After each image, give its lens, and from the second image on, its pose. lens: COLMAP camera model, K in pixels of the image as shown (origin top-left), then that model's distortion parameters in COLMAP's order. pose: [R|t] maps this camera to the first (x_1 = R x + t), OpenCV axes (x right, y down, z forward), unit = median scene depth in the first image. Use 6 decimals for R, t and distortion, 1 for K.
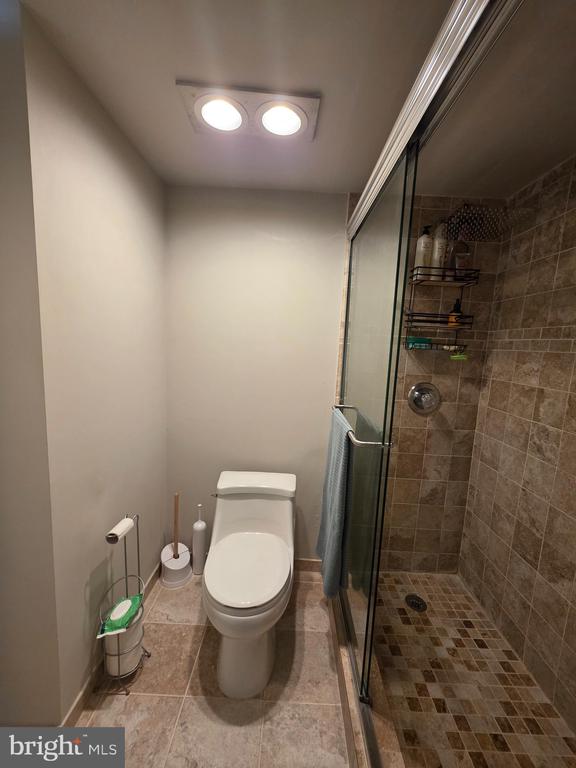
lens RADIAL K [[307.5, 0, 291.8], [0, 307.5, 383.7], [0, 0, 1]] dist [0.001195, -0.000011]
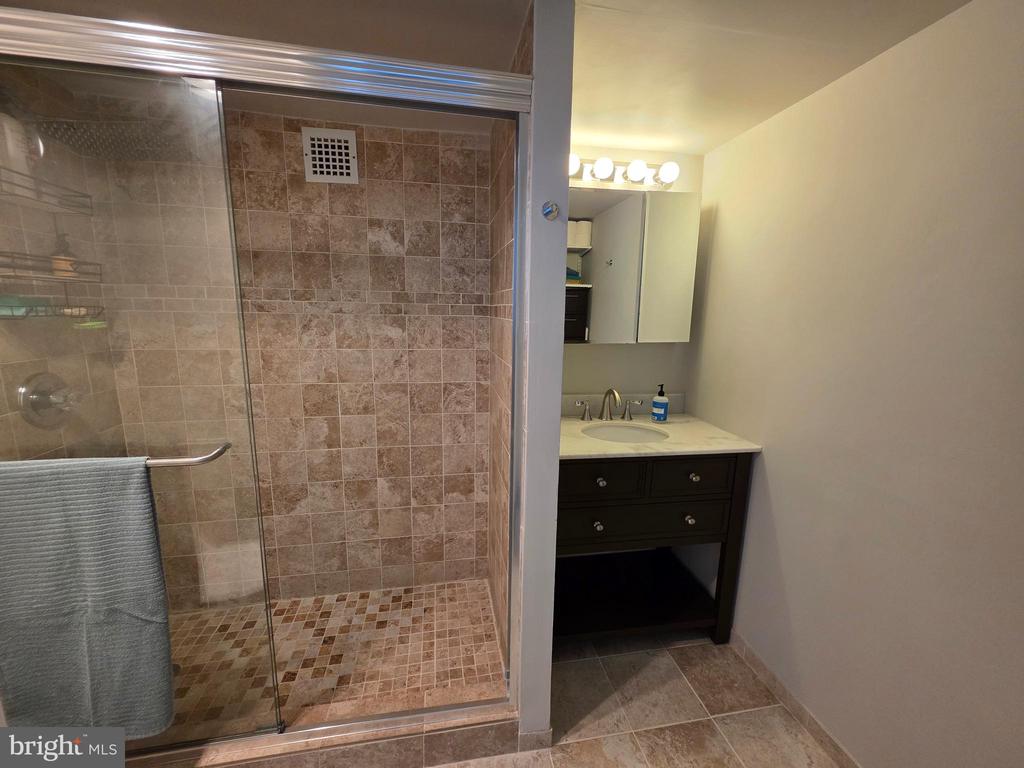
lens RADIAL K [[409.9, 0, 514.9], [0, 409.9, 382.5], [0, 0, 1]] dist [0.001195, -0.000011]
pose [[-0.201099, -0.225517, 0.953258, -0.579501], [0.098121, 0.963607, 0.248665, -0.108286], [-0.974644, 0.143541, -0.171653, 0.307138]]
